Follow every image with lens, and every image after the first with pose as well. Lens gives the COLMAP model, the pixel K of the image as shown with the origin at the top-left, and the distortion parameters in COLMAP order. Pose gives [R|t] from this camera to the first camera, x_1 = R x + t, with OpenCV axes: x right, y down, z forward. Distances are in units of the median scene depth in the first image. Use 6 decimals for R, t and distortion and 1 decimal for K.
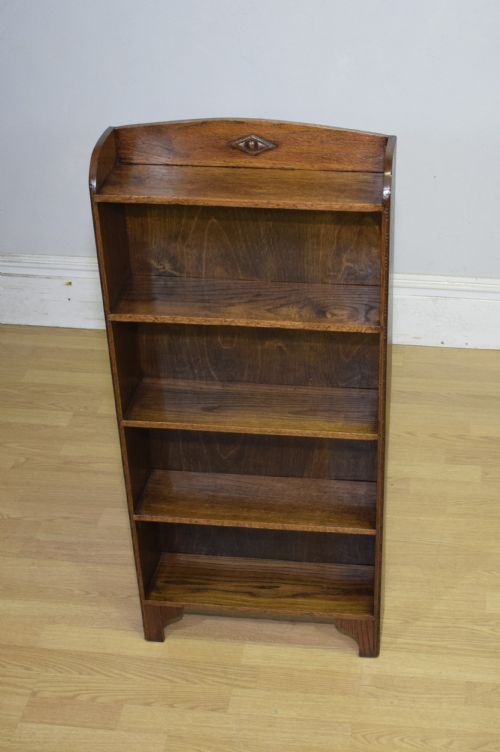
lens RADIAL K [[1150.3, 0, 349.1], [0, 1150.3, 391.1], [0, 0, 1]] dist [-0.014563, -0.033684]
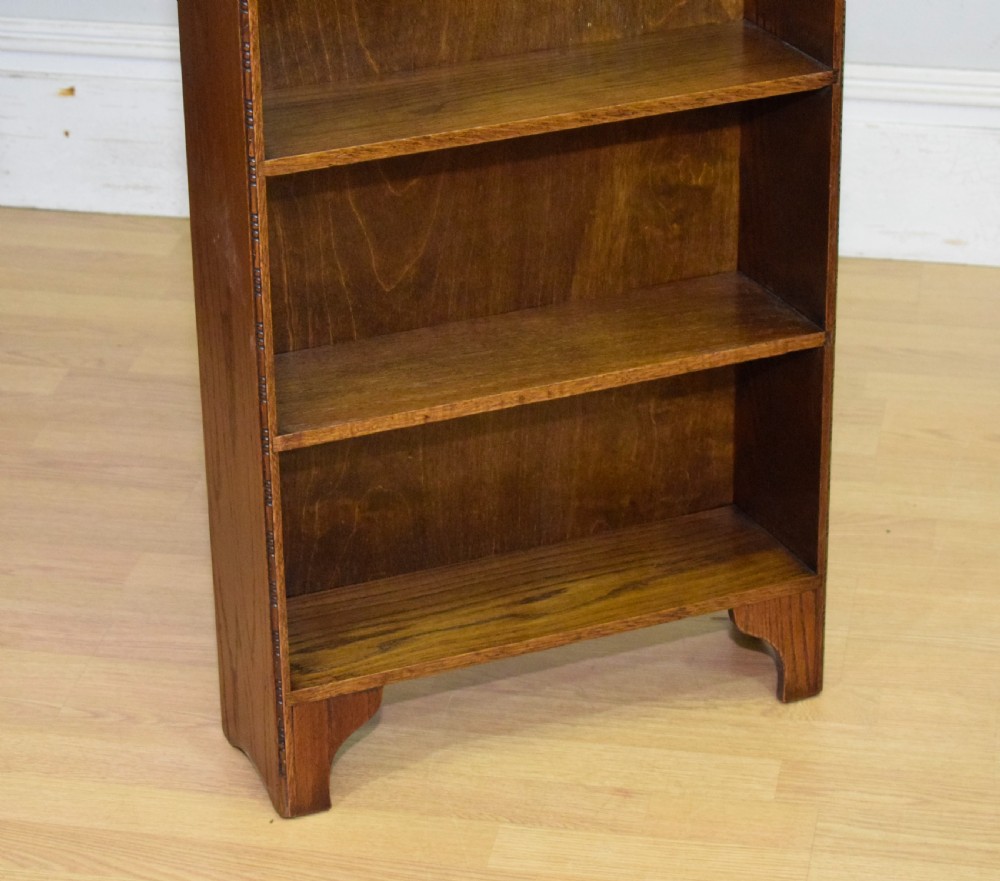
lens RADIAL K [[3086.6, 0, 451.0], [0, 3086.6, 441.4], [0, 0, 1]] dist [-0.009466, -0.366739]
pose [[0.882222, -0.216653, 0.418027, -0.620348], [0.272939, 0.958773, -0.079114, 0.225237], [-0.383653, 0.183892, 0.904983, 0.030433]]
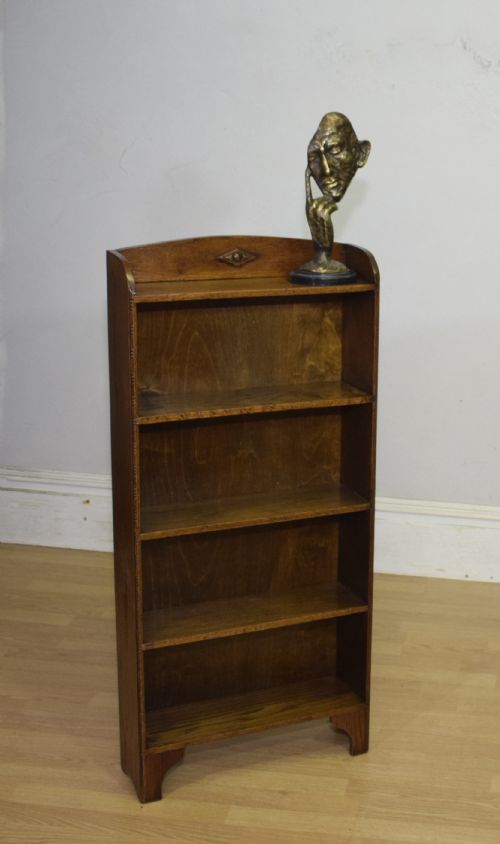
lens RADIAL K [[1284.2, 0, 432.9], [0, 1284.2, 420.5], [0, 0, 1]] dist [-0.024154, -0.003020]
pose [[0.832163, -0.113577, 0.542775, -0.595382], [0.269328, 0.938383, -0.216564, 0.249895], [-0.484734, 0.326401, 0.811477, -0.068199]]
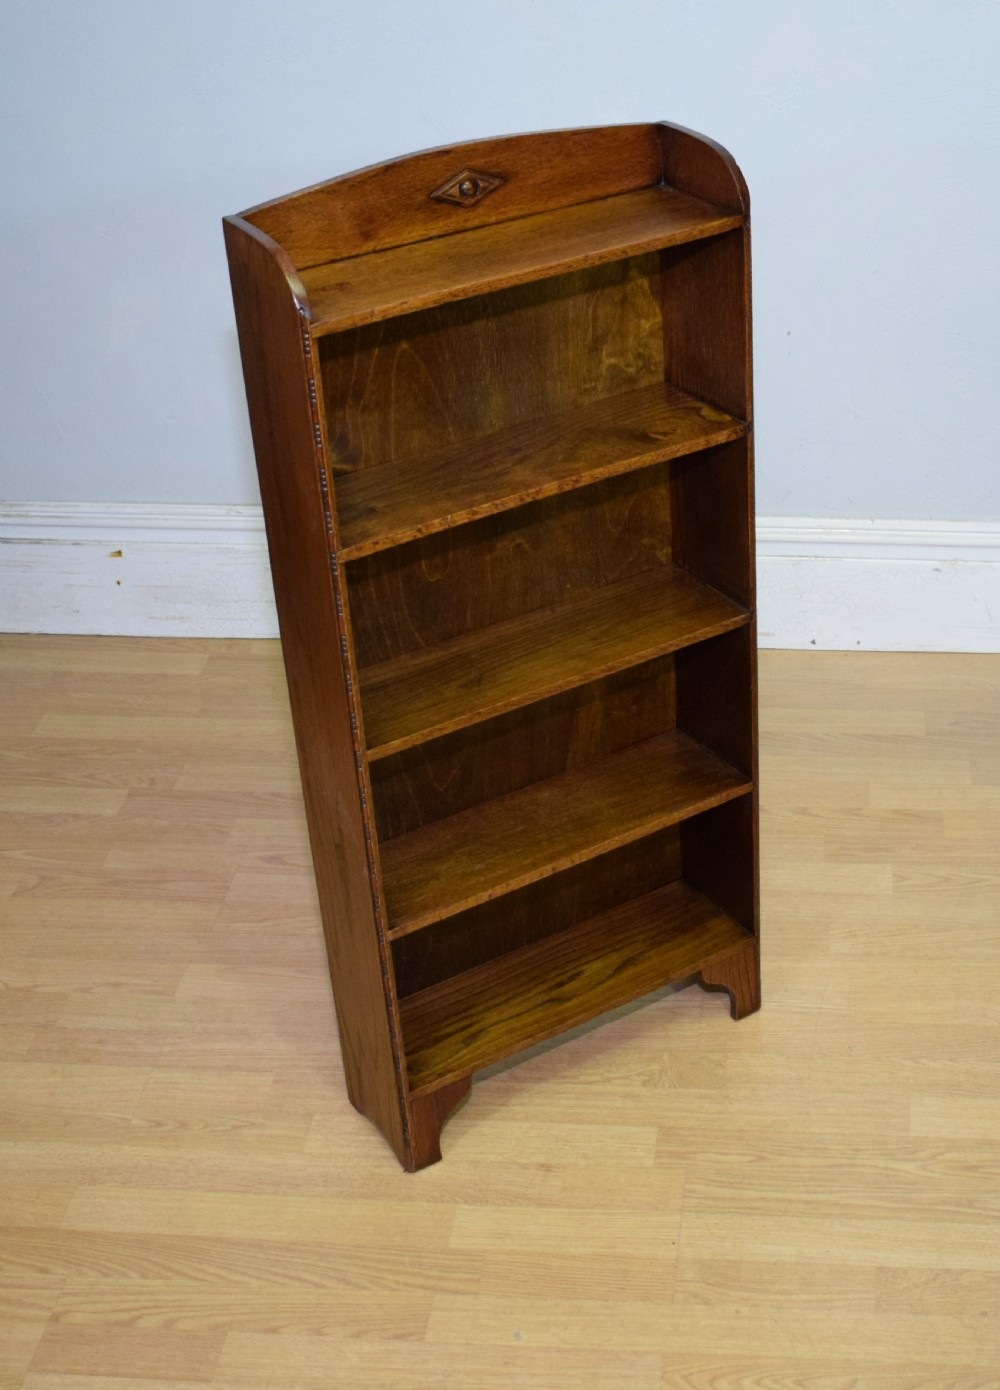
lens RADIAL K [[2050.3, 0, 665.5], [0, 2050.3, 700.3], [0, 0, 1]] dist [-0.026517, -0.023844]
pose [[0.766557, -0.351463, 0.537461, -0.609838], [0.372940, 0.924982, 0.072969, -0.015000], [-0.522787, 0.144506, 0.840126, 0.122142]]
